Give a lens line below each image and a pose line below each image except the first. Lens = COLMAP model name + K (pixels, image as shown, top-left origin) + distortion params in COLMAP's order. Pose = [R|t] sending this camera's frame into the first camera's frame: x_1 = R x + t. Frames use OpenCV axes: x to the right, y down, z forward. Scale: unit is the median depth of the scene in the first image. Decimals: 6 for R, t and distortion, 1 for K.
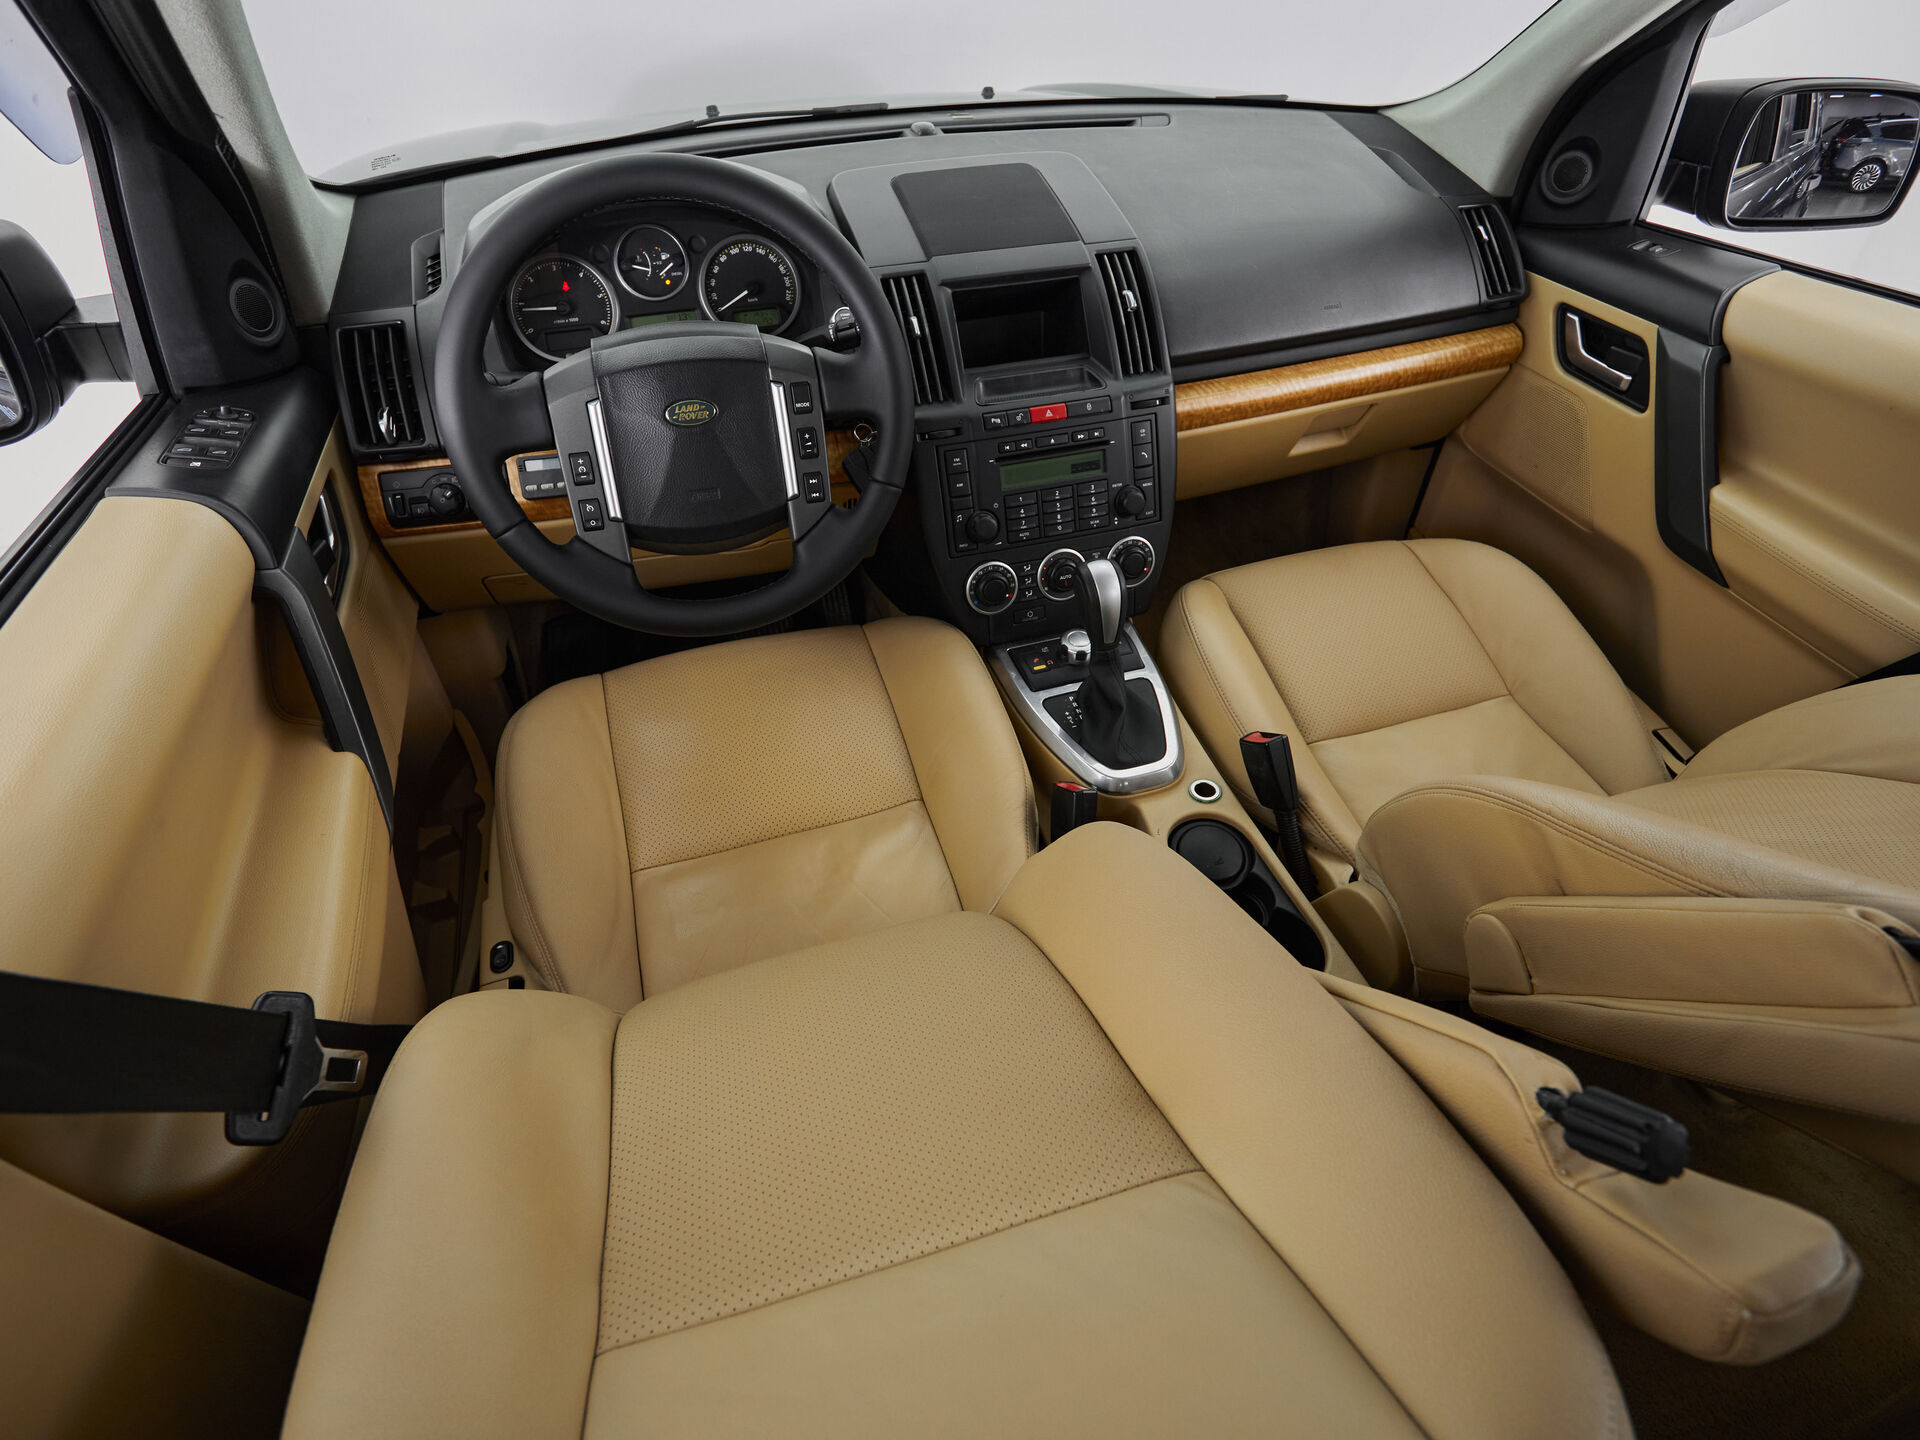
lens RADIAL K [[1015.5, 0, 960.9], [0, 1015.5, 718.9], [0, 0, 1]] dist [0.002780, -0.004966]
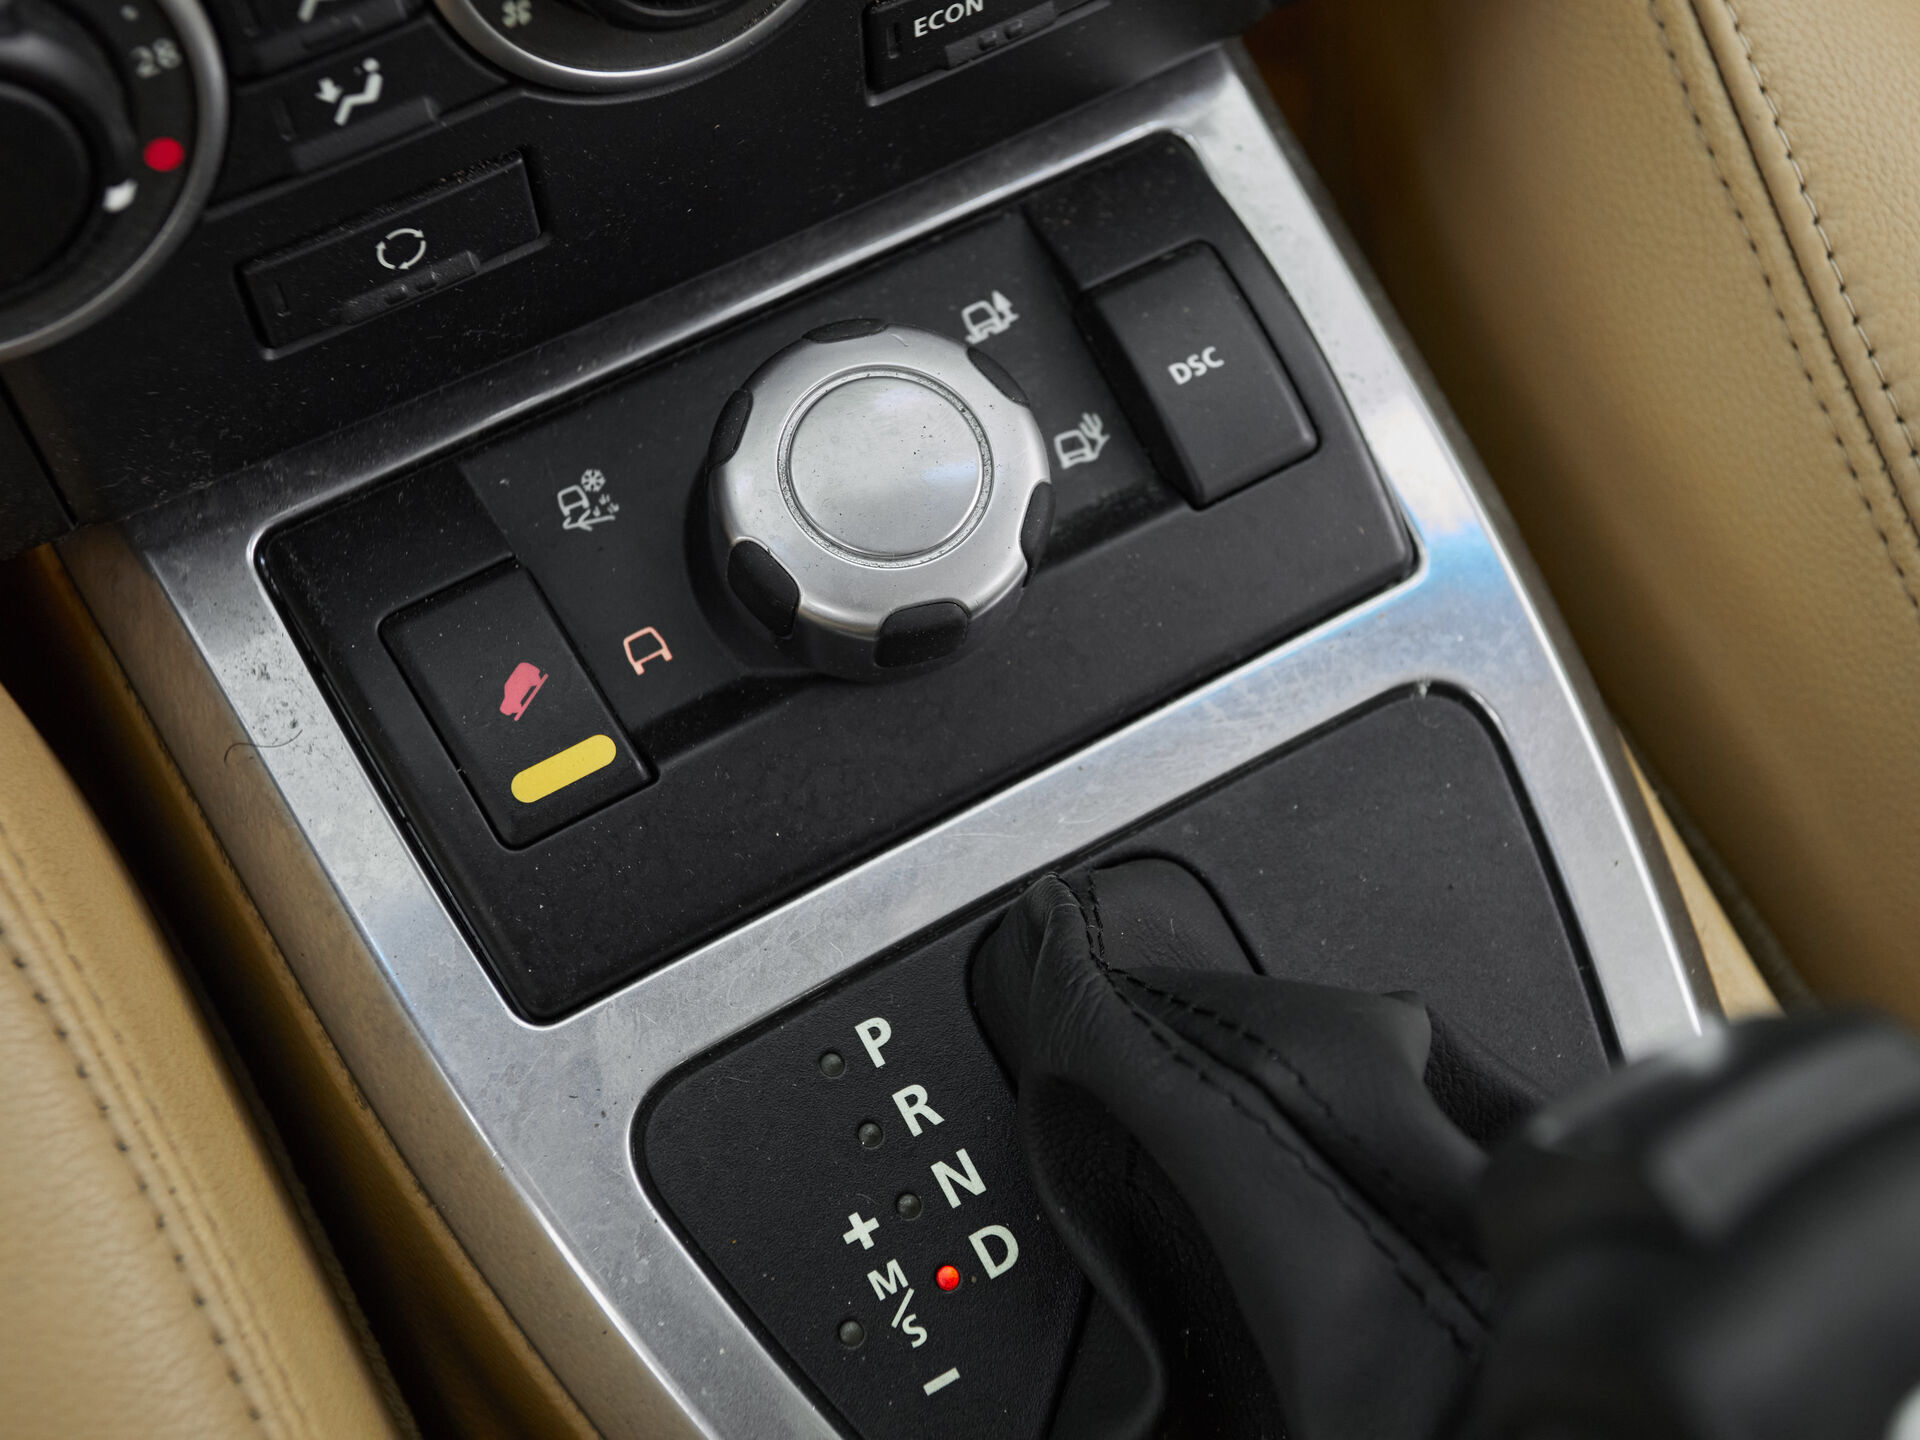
lens RADIAL K [[2466.0, 0, 942.2], [0, 2466.0, 632.1], [0, 0, 1]] dist [0.018402, 0.000000]
pose [[0.972958, -0.163371, 0.163288, 0.077468], [0.073088, 0.888352, 0.453308, -0.187734], [-0.219115, -0.429116, 0.876270, 0.773269]]
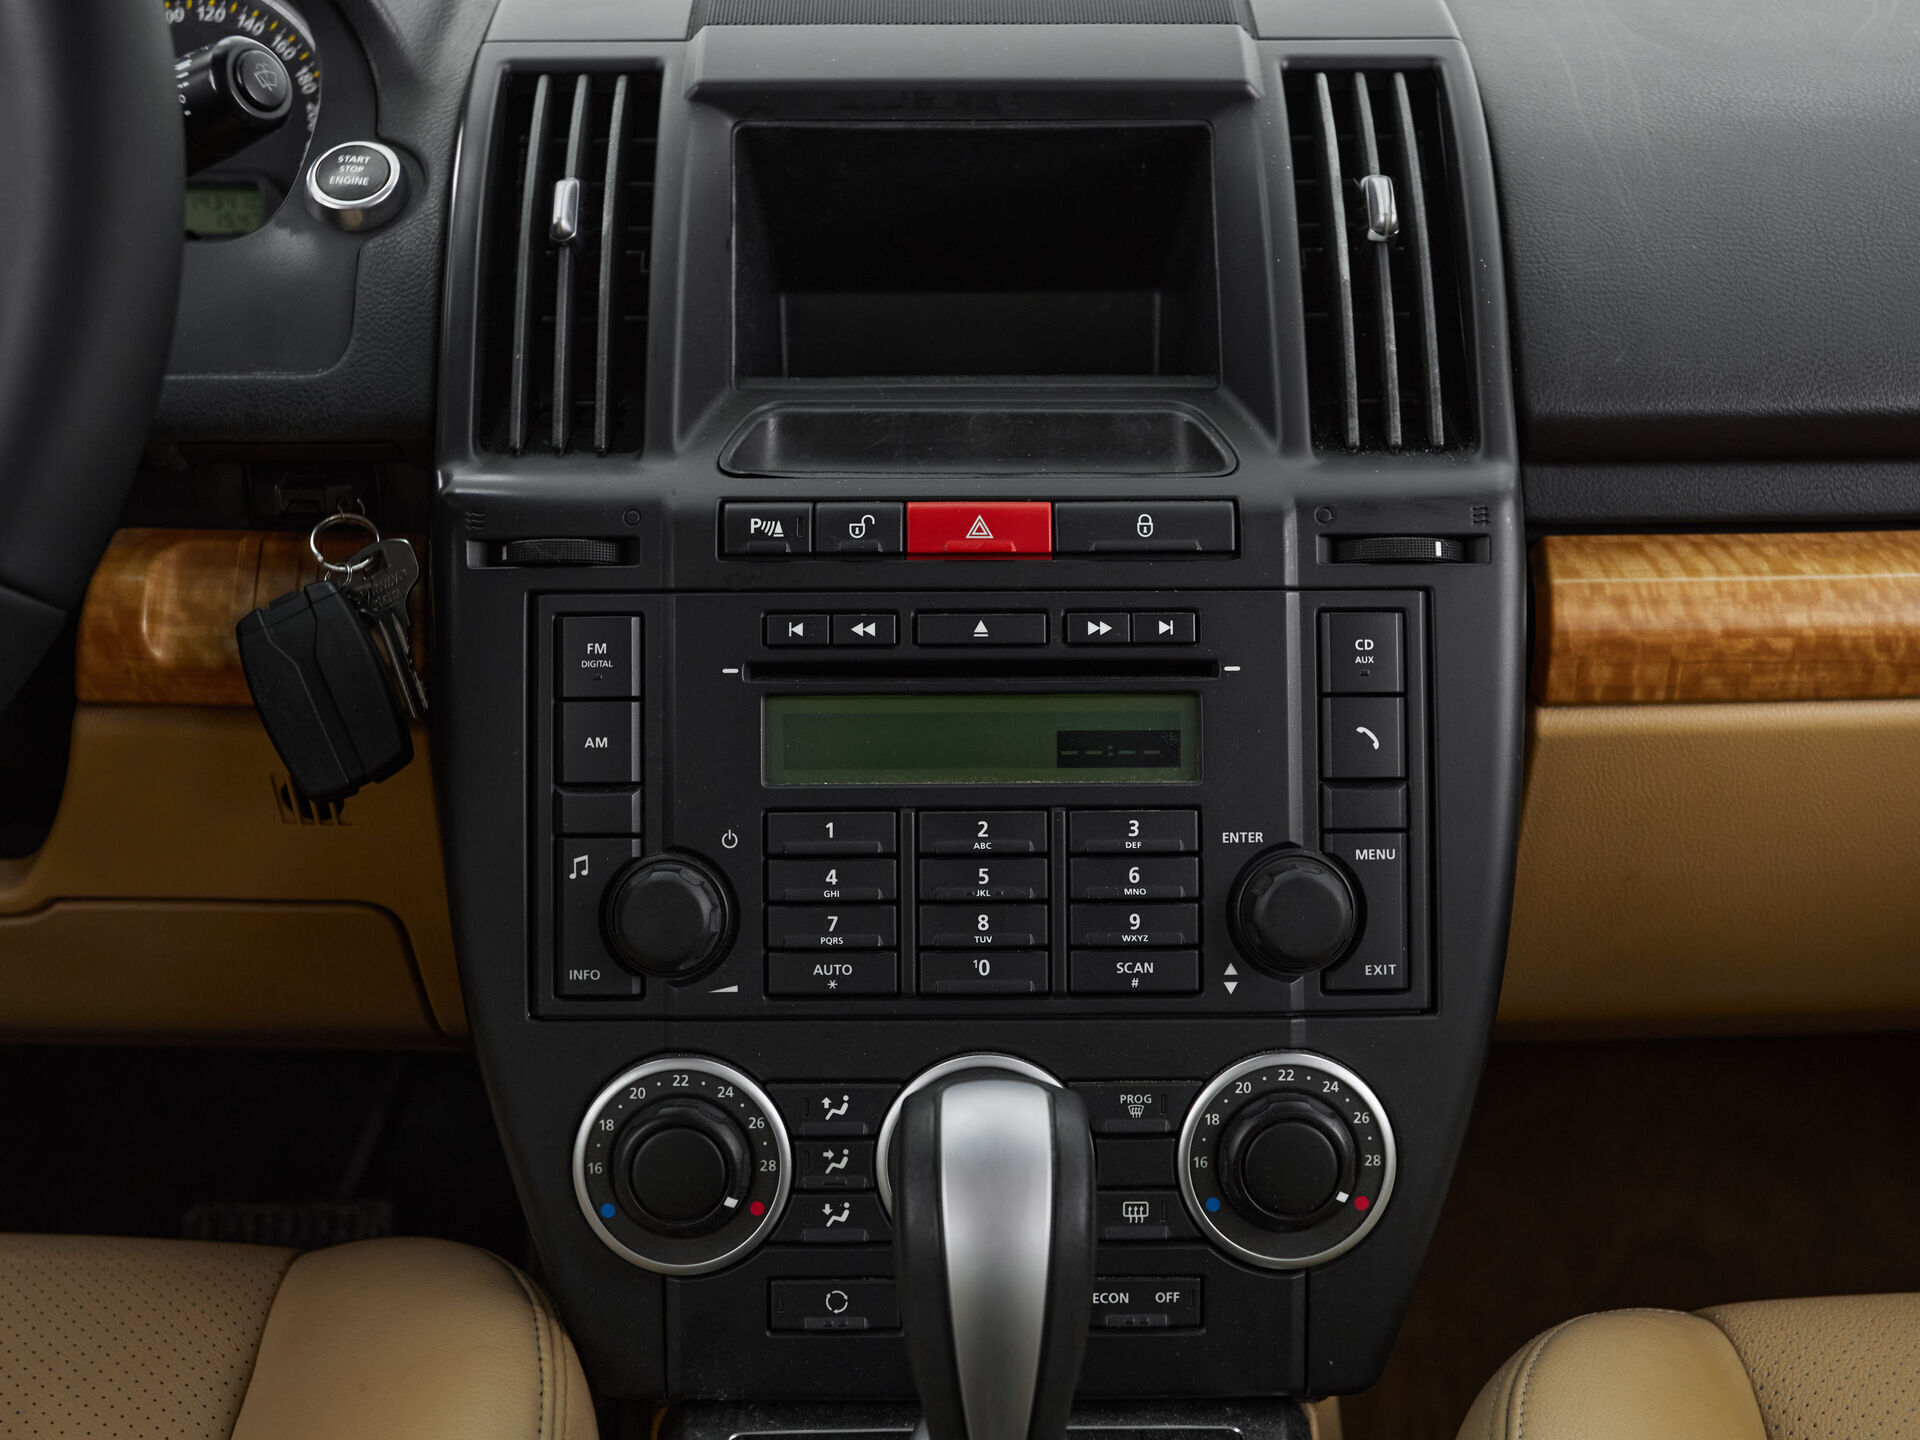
lens RADIAL K [[2466.0, 0, 953.1], [0, 2466.0, 703.6], [0, 0, 1]] dist [0.018402, 0.000000]
pose [[0.955607, 0.101201, -0.276721, 0.254949], [-0.198402, 0.915350, -0.350388, -0.033440], [0.217837, 0.389735, 0.894793, 0.433965]]
